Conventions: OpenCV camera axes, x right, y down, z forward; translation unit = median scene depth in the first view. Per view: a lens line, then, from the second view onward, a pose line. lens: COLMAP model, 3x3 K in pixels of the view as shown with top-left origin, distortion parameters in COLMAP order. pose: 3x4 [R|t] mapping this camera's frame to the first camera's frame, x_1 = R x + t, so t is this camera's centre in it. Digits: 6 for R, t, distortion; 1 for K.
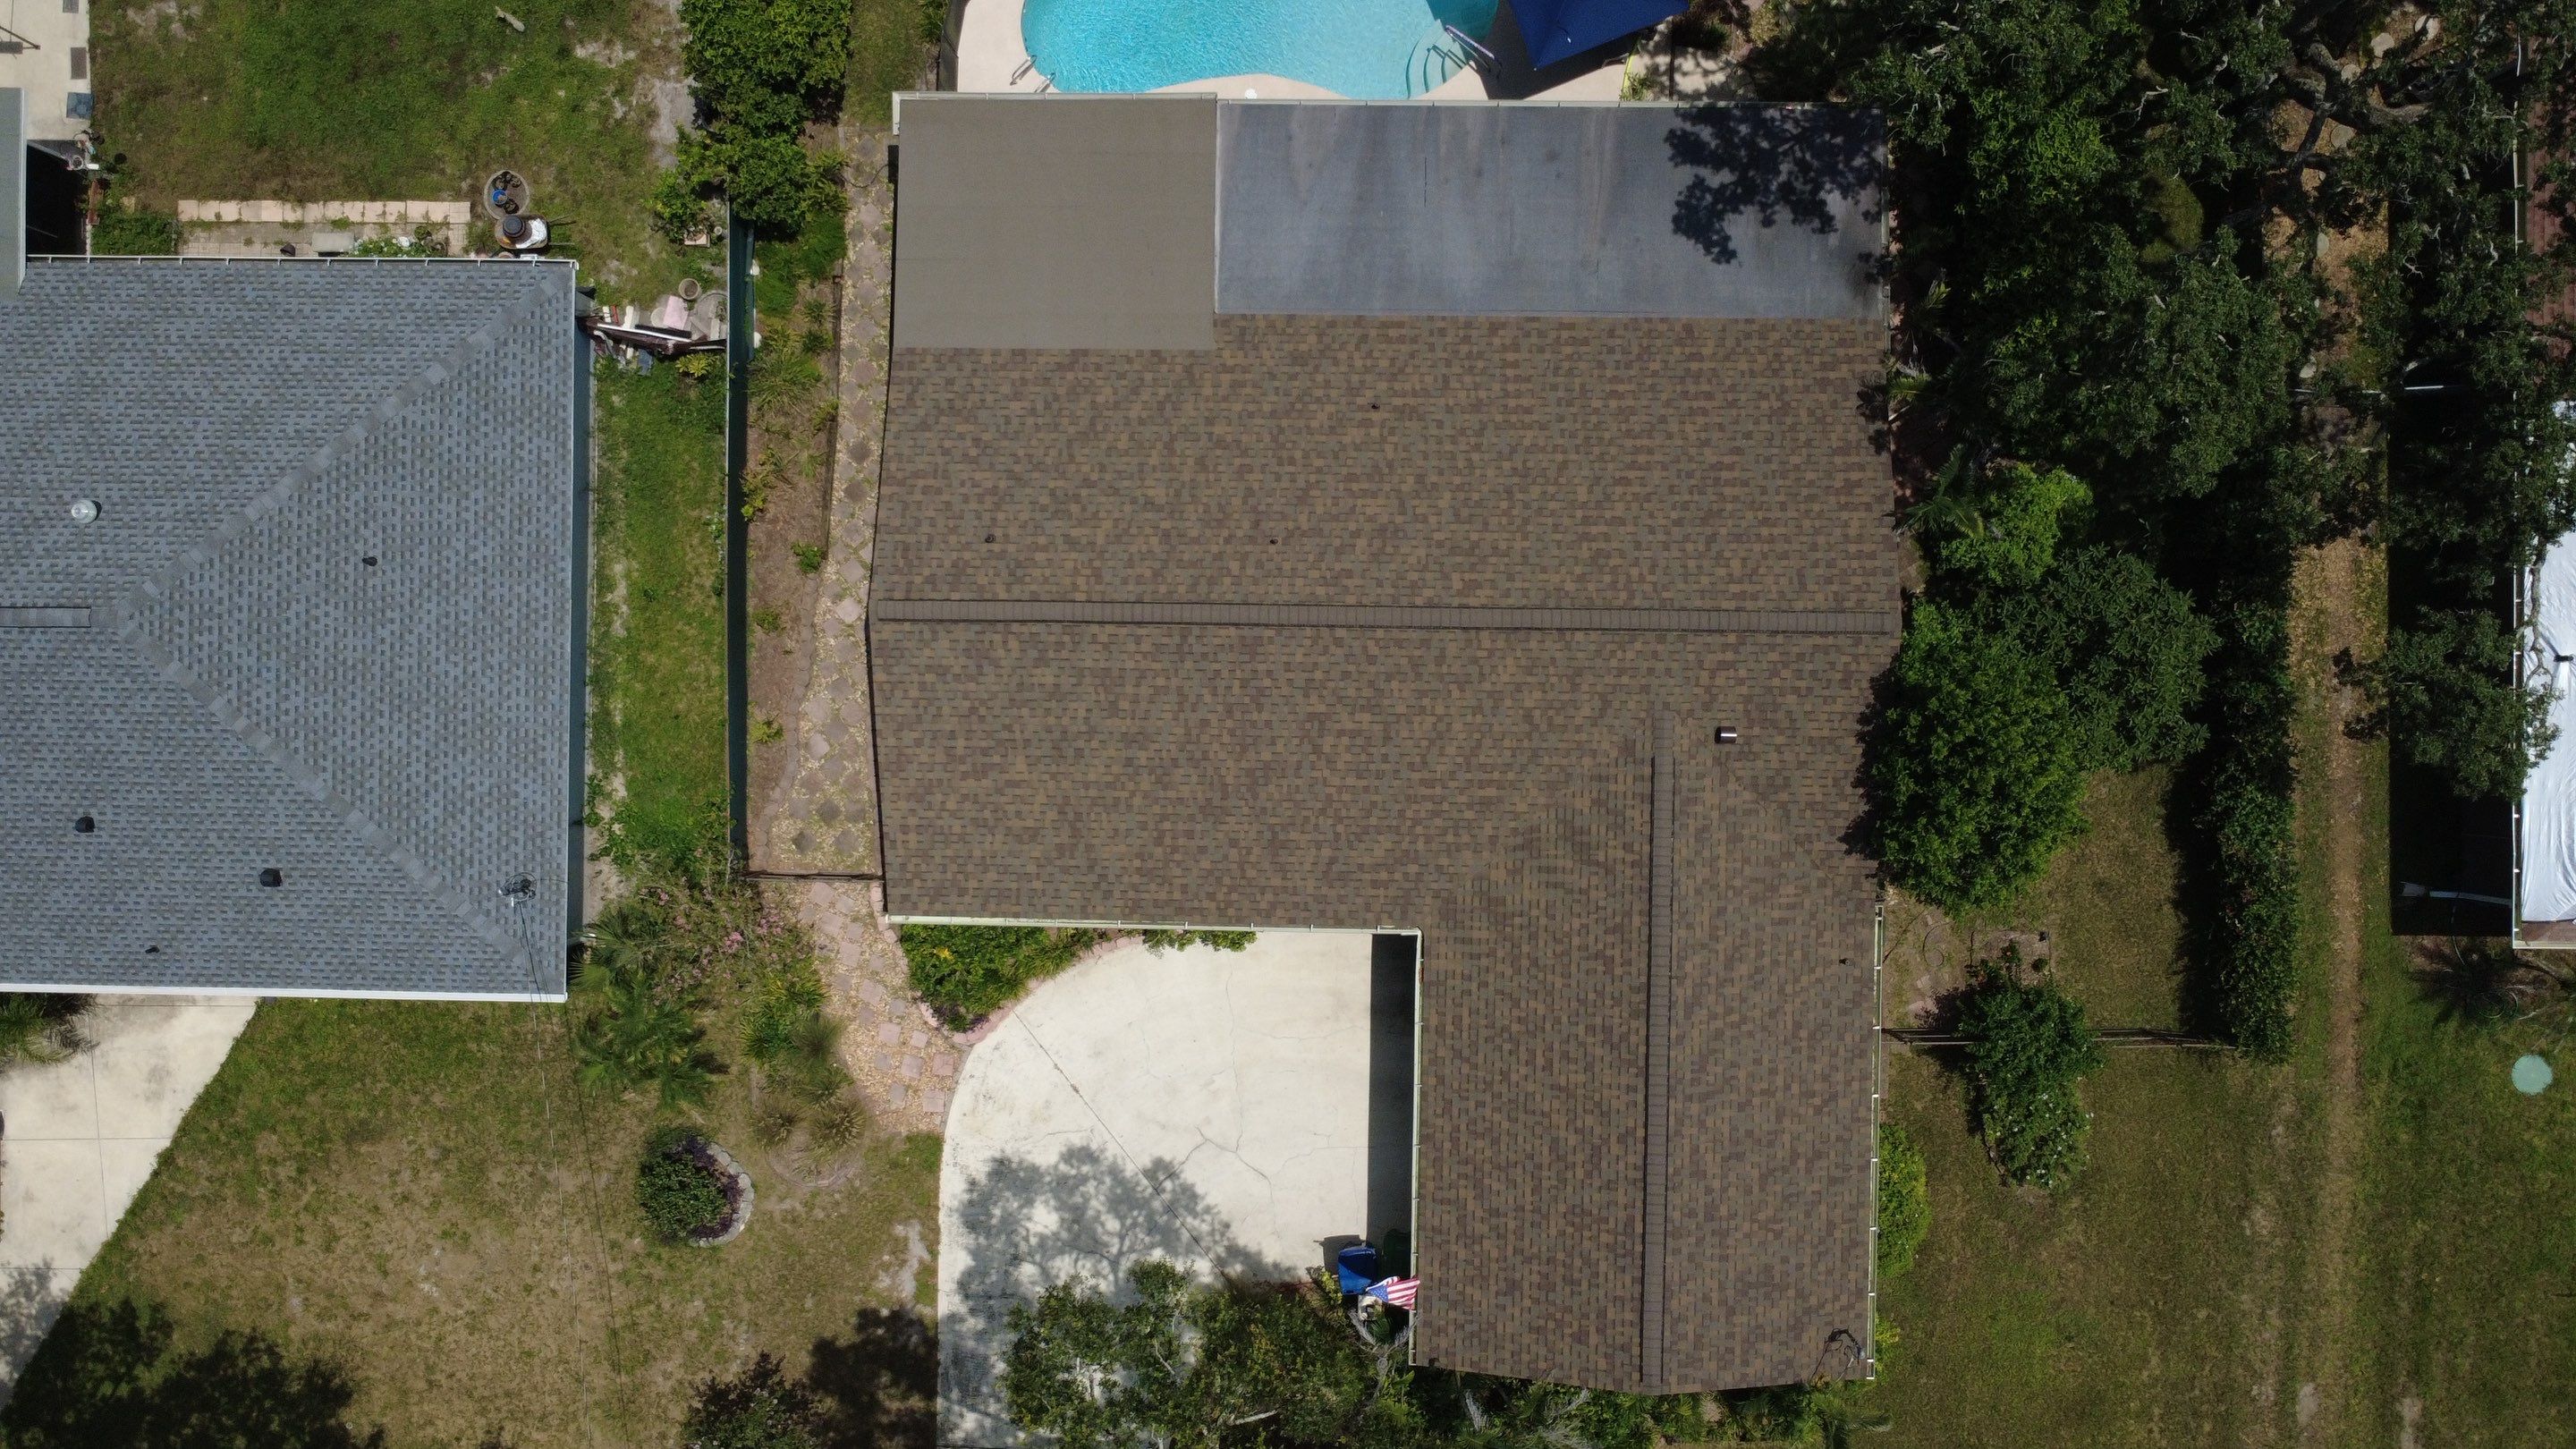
lens RADIAL K [[1840.4, 0, 1284.8], [0, 1840.4, 720.0], [0, 0, 1]] dist [-0.001674, -0.001099]
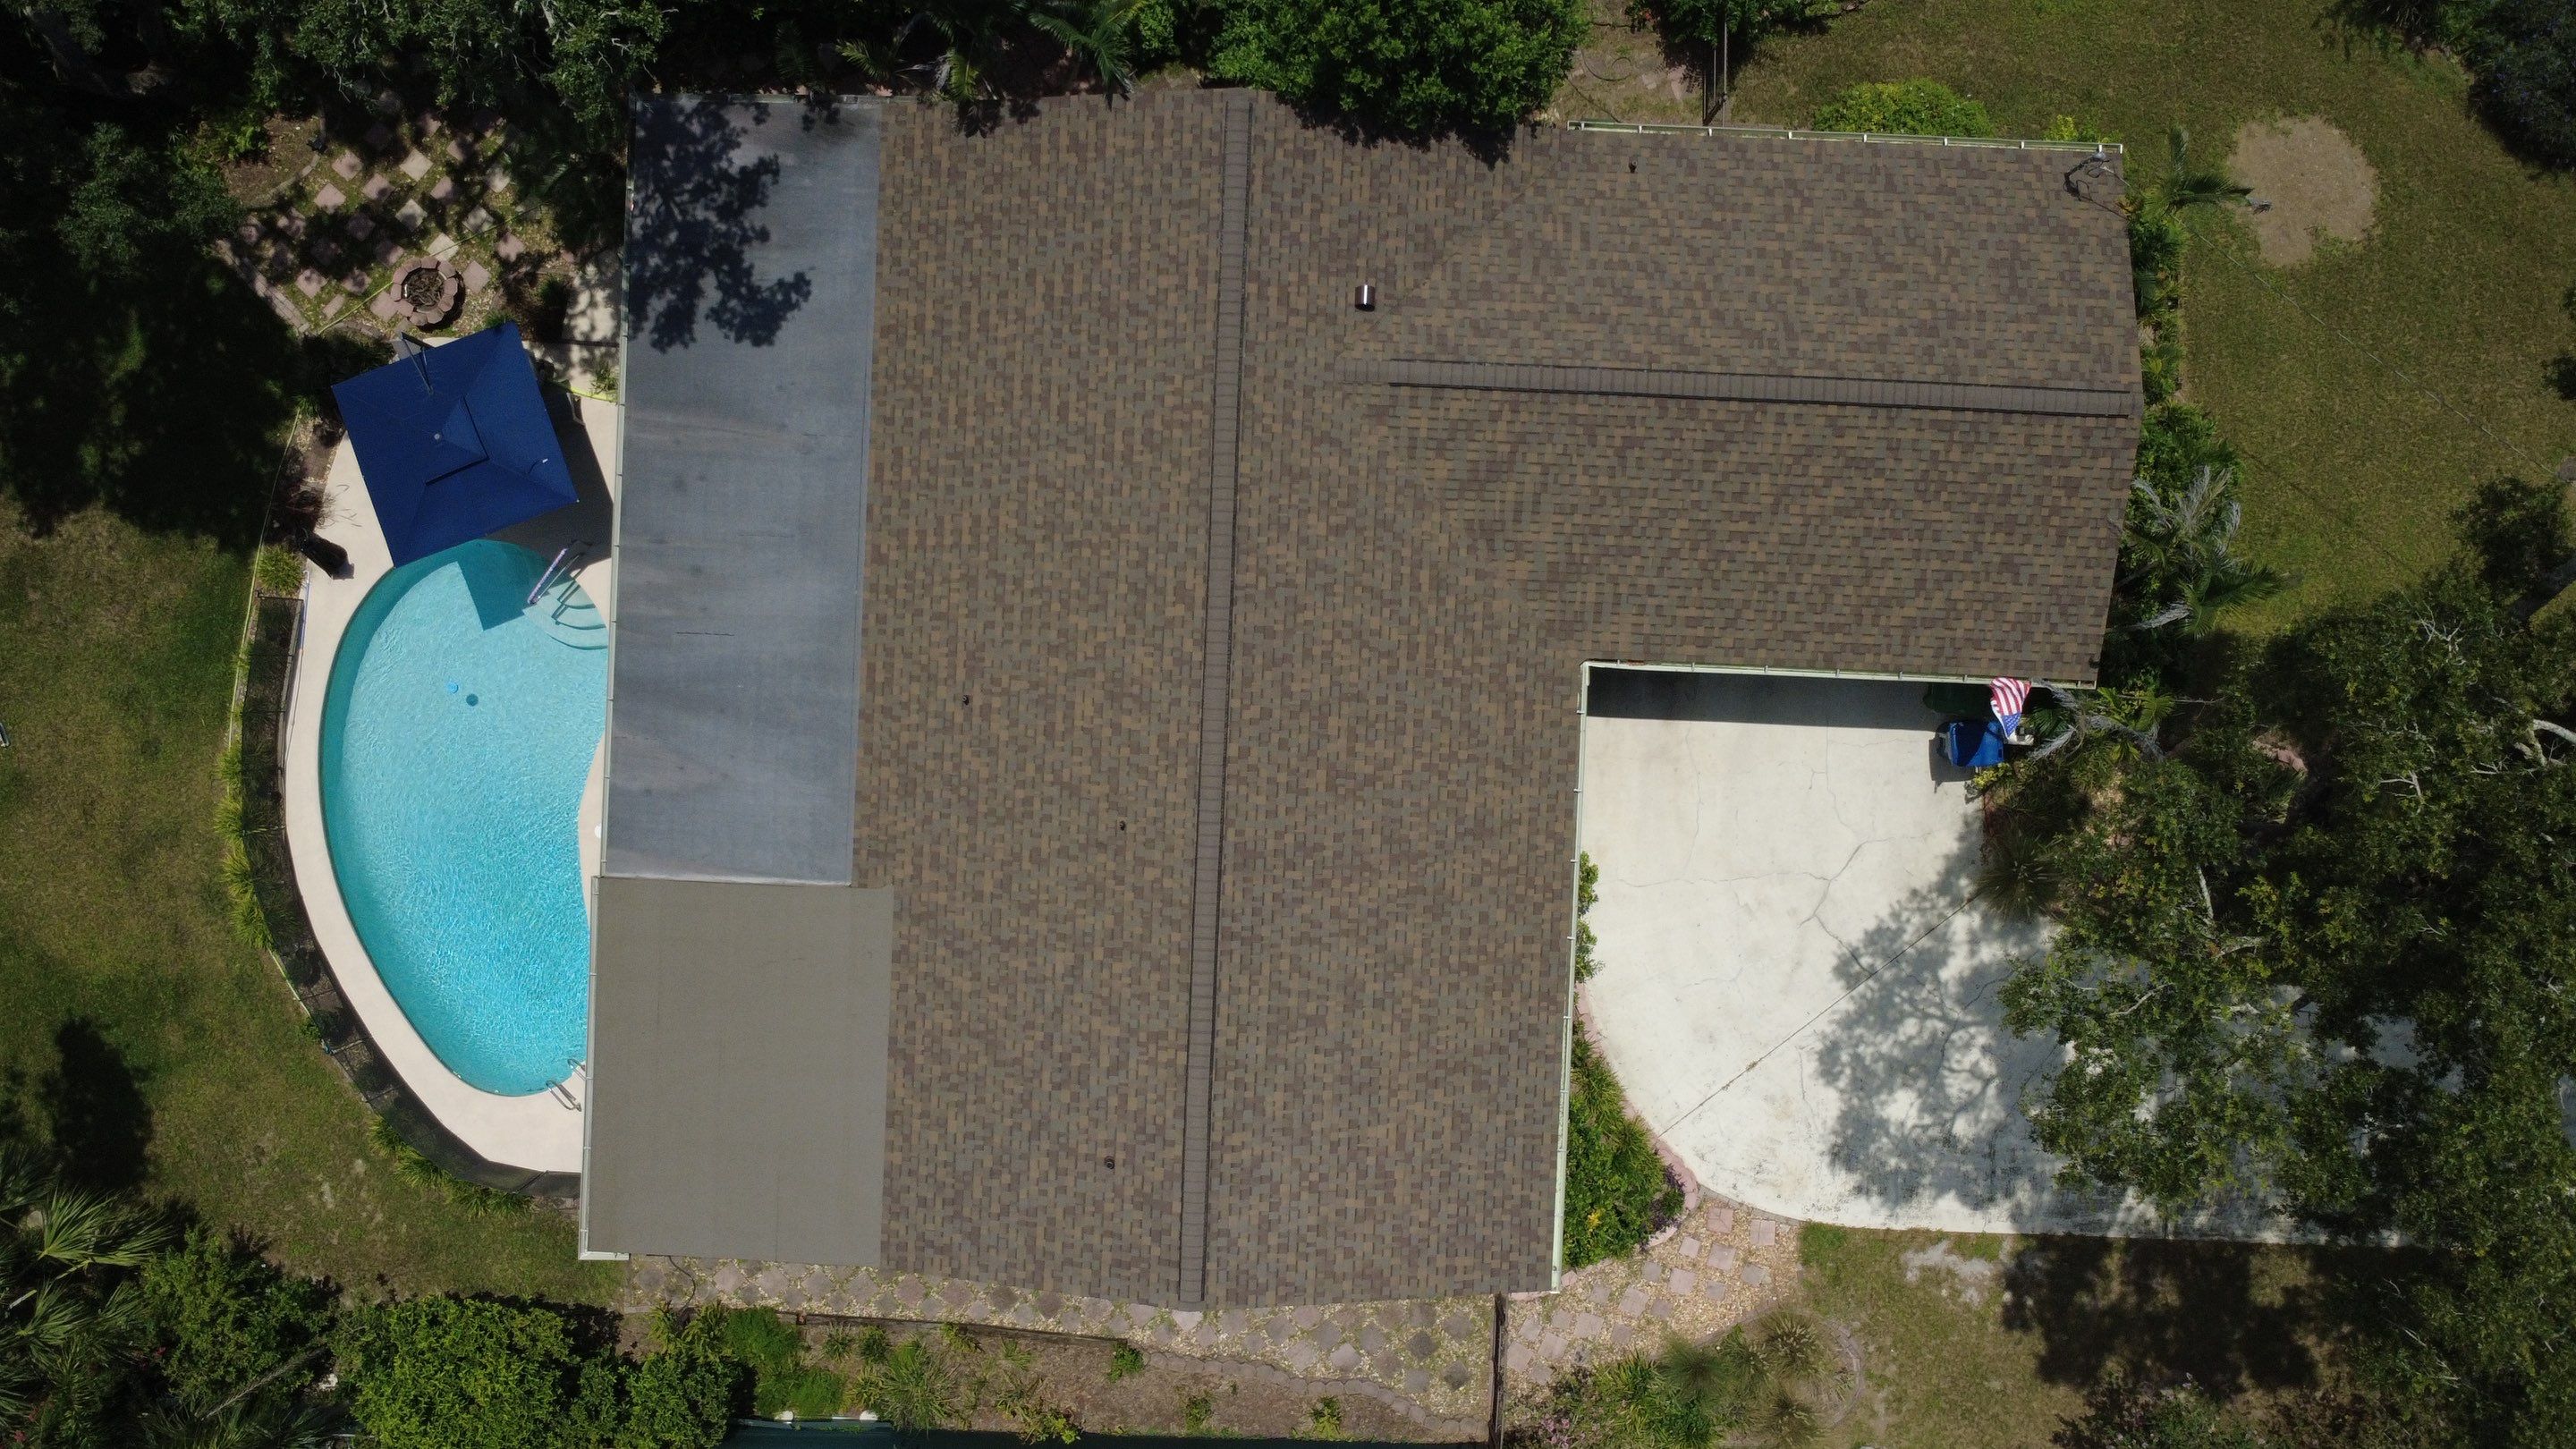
lens RADIAL K [[1836.3, 0, 1283.2], [0, 1836.3, 727.7], [0, 0, 1]] dist [0.000563, 0.001942]
pose [[0.025878, -0.999481, 0.019201, 0.022292], [0.999659, 0.025806, -0.003977, -0.019077], [0.003480, 0.019298, 0.999808, 0.142758]]
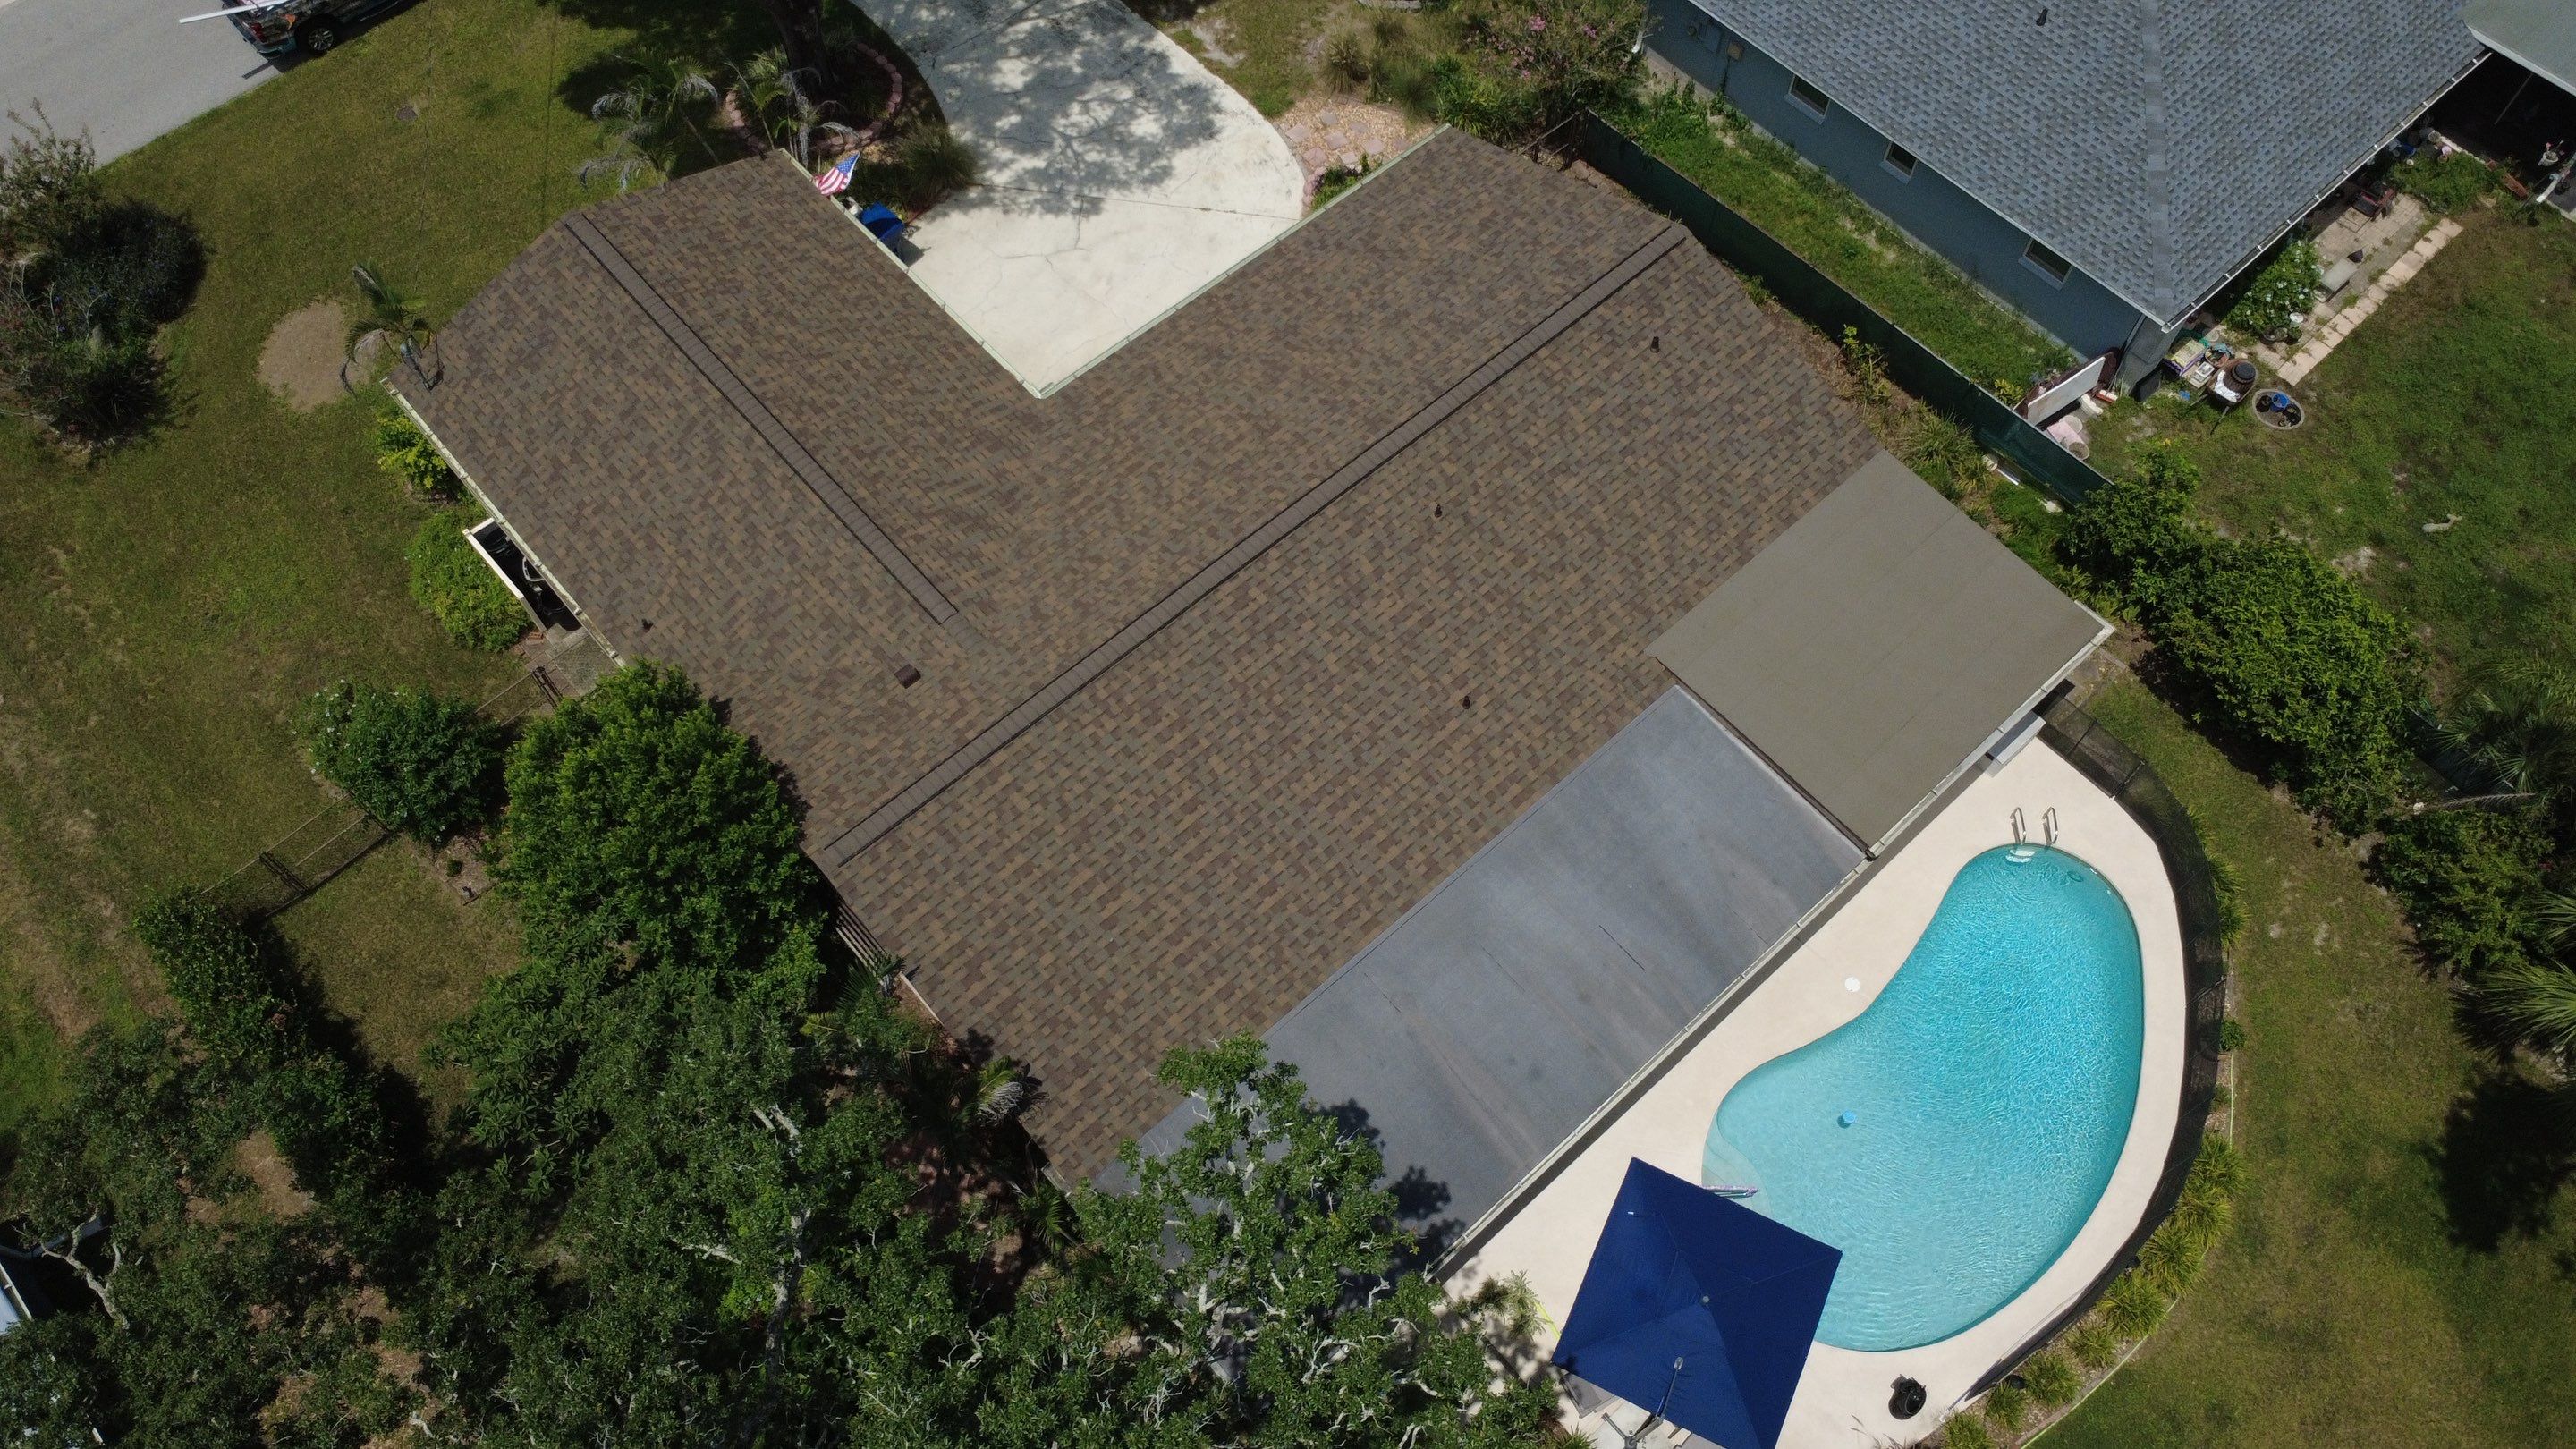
lens RADIAL K [[1853.3, 0, 1282.7], [0, 1853.3, 730.4], [0, 0, 1]] dist [-0.003915, 0.001979]
pose [[-0.736019, 0.610922, -0.291635, 0.341195], [-0.676514, -0.648121, 0.349669, -0.387948], [0.024605, 0.454658, 0.890326, 0.218008]]
